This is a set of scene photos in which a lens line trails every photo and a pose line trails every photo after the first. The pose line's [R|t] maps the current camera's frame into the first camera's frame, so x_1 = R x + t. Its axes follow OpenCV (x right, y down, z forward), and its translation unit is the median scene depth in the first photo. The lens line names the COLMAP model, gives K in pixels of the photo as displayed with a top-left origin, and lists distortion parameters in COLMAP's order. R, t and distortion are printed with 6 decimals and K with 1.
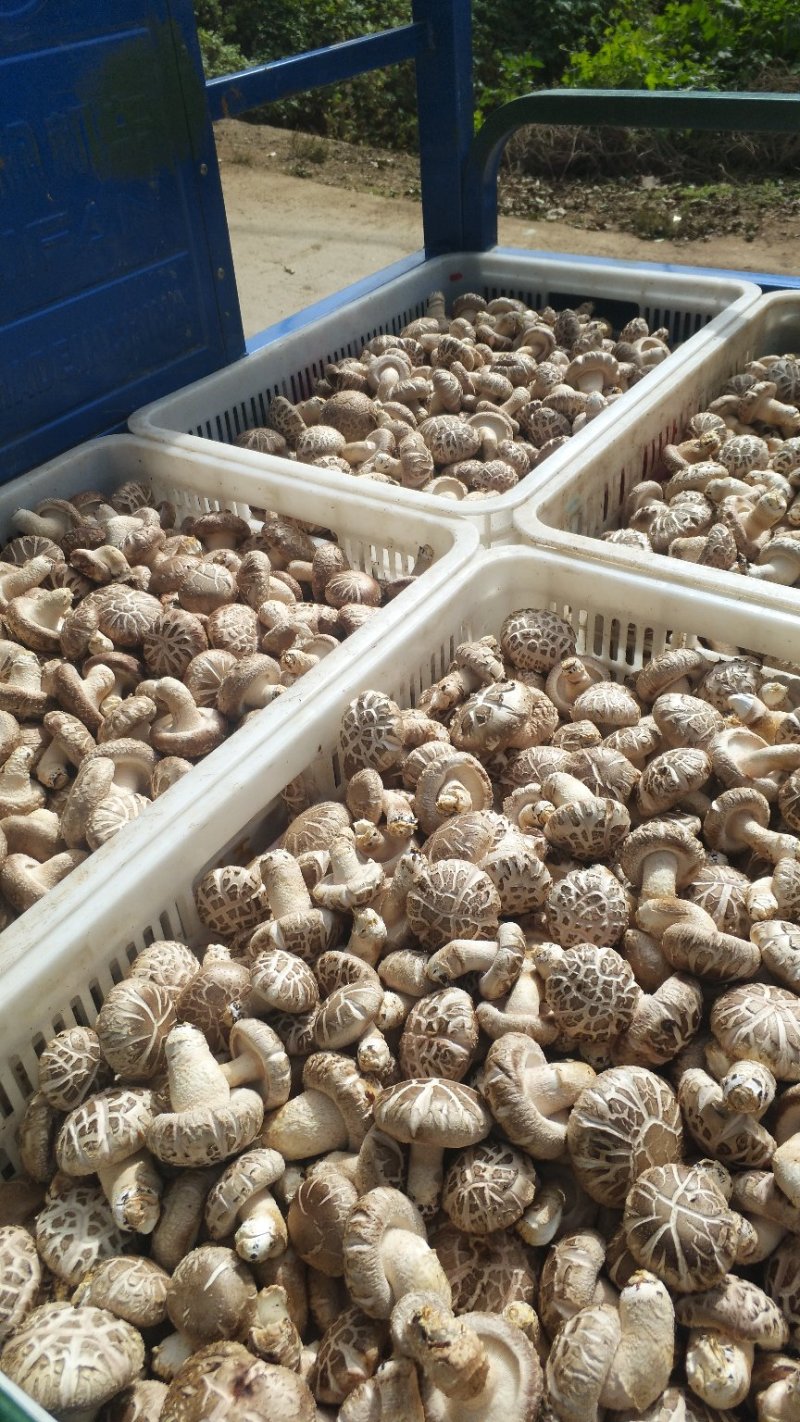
lens RADIAL K [[1038.3, 0, 419.3], [0, 1038.3, 696.5], [0, 0, 1]] dist [-0.010258, 0.042052]
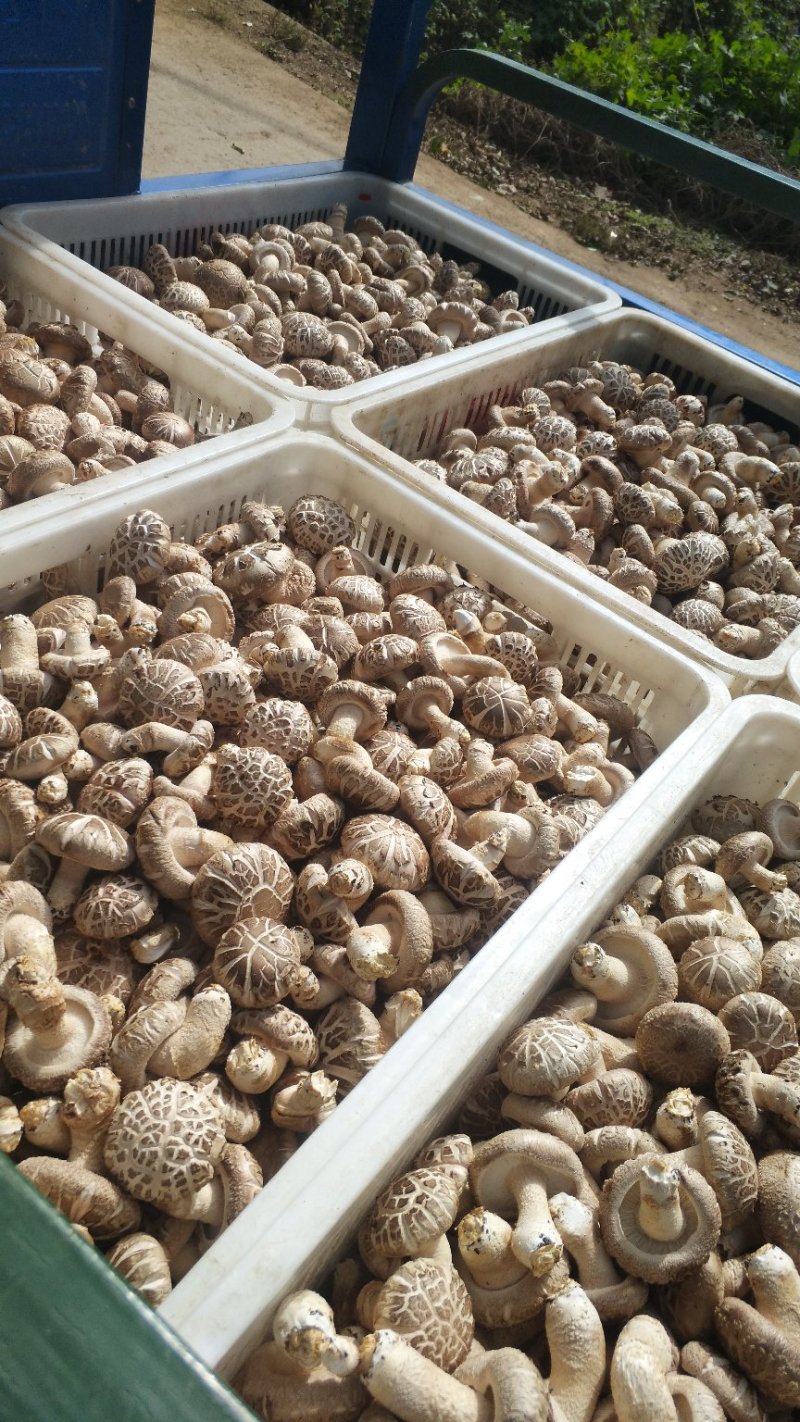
lens RADIAL K [[1038.3, 0, 419.3], [0, 1038.3, 696.5], [0, 0, 1]] dist [-0.010258, 0.042052]
pose [[0.948420, 0.266555, 0.171601, 0.081362], [-0.274480, 0.961298, 0.023797, 0.073304], [-0.158617, -0.069671, 0.984879, -0.134467]]
